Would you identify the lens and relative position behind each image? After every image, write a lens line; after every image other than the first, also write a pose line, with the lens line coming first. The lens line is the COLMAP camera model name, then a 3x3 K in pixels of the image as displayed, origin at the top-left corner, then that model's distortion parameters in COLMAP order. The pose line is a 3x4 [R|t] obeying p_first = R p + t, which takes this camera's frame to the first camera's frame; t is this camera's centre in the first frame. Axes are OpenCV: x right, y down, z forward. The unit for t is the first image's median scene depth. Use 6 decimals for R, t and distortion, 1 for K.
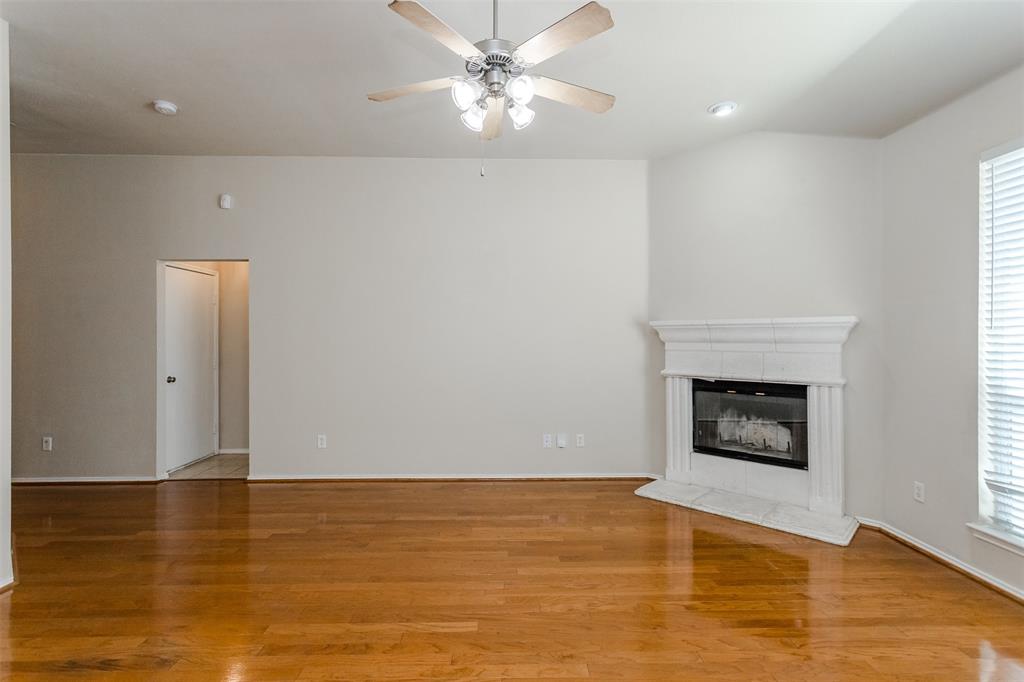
lens RADIAL K [[491.8, 0, 510.4], [0, 491.8, 338.6], [0, 0, 1]] dist [-0.010460, 0.005149]
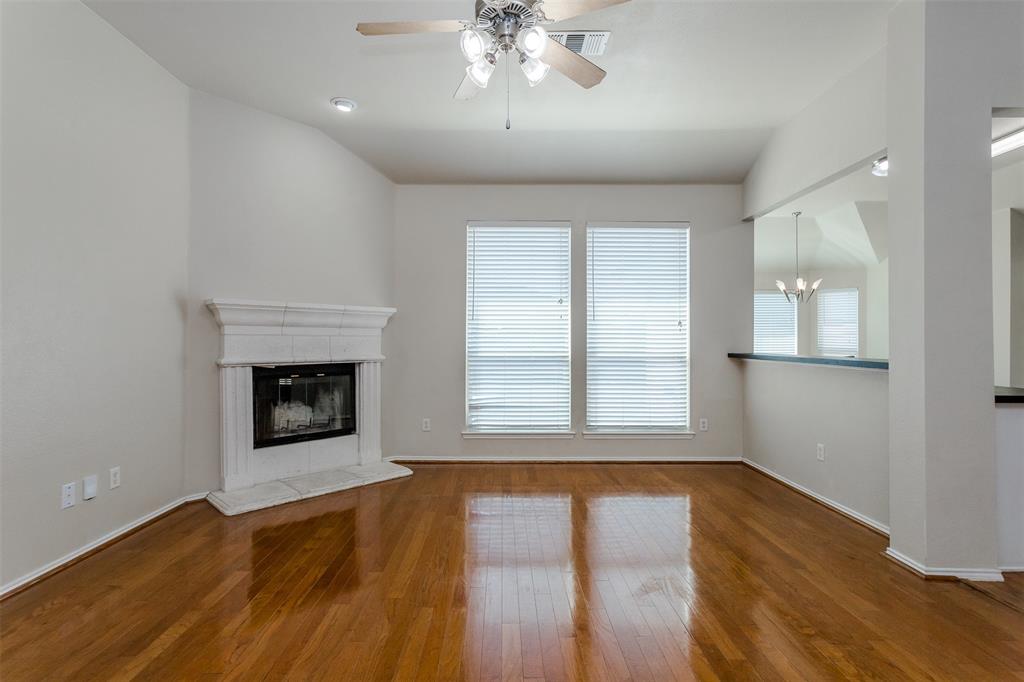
lens RADIAL K [[491.8, 0, 506.2], [0, 491.8, 336.2], [0, 0, 1]] dist [-0.010460, 0.005149]
pose [[0.010154, 0.008749, 0.999910, -0.590518], [-0.000453, 0.999962, -0.008745, 0.039023], [-0.999948, -0.000364, 0.010158, 0.607238]]
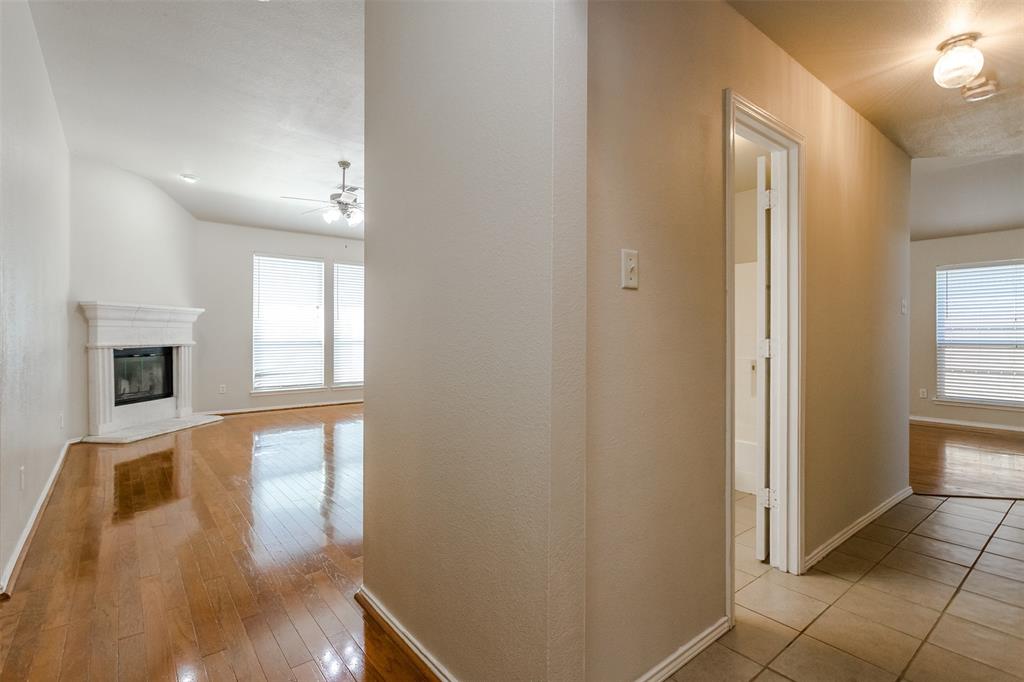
lens RADIAL K [[491.8, 0, 526.3], [0, 491.8, 335.7], [0, 0, 1]] dist [-0.010460, 0.005149]
pose [[-0.631399, -0.009145, 0.775405, -1.479096], [-0.006380, 0.999958, 0.006598, 0.037029], [-0.775432, -0.000781, -0.631430, 1.107590]]
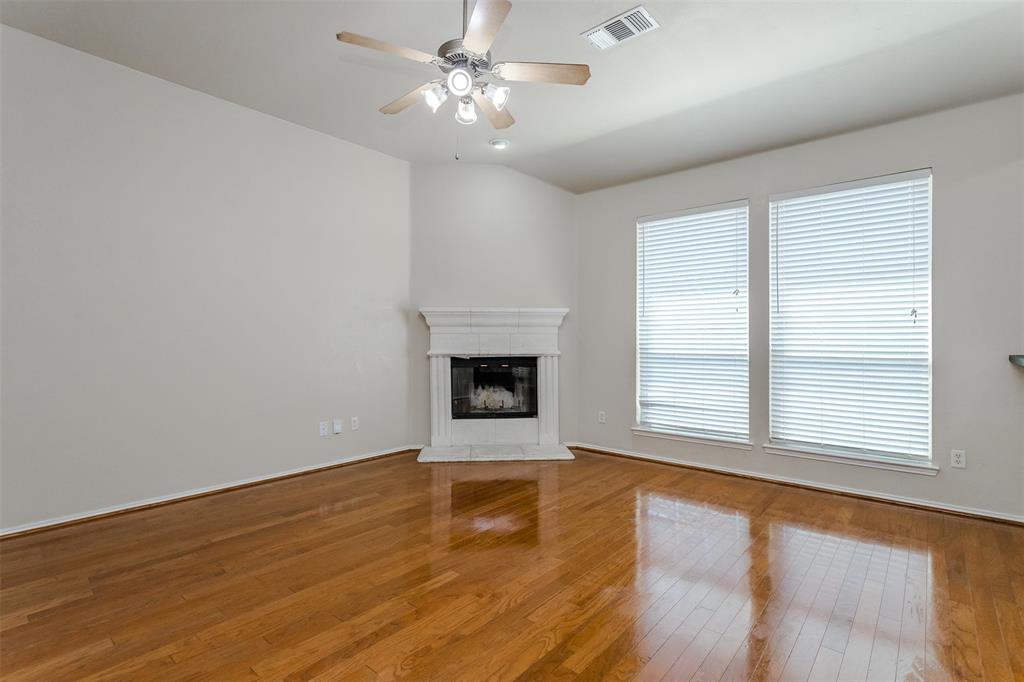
lens RADIAL K [[491.8, 0, 516.2], [0, 491.8, 336.7], [0, 0, 1]] dist [-0.010460, 0.005149]
pose [[0.661869, 0.000271, 0.749620, -0.482392], [0.002360, 0.999994, -0.002445, 0.040136], [-0.749616, 0.003388, 0.661864, 0.106731]]
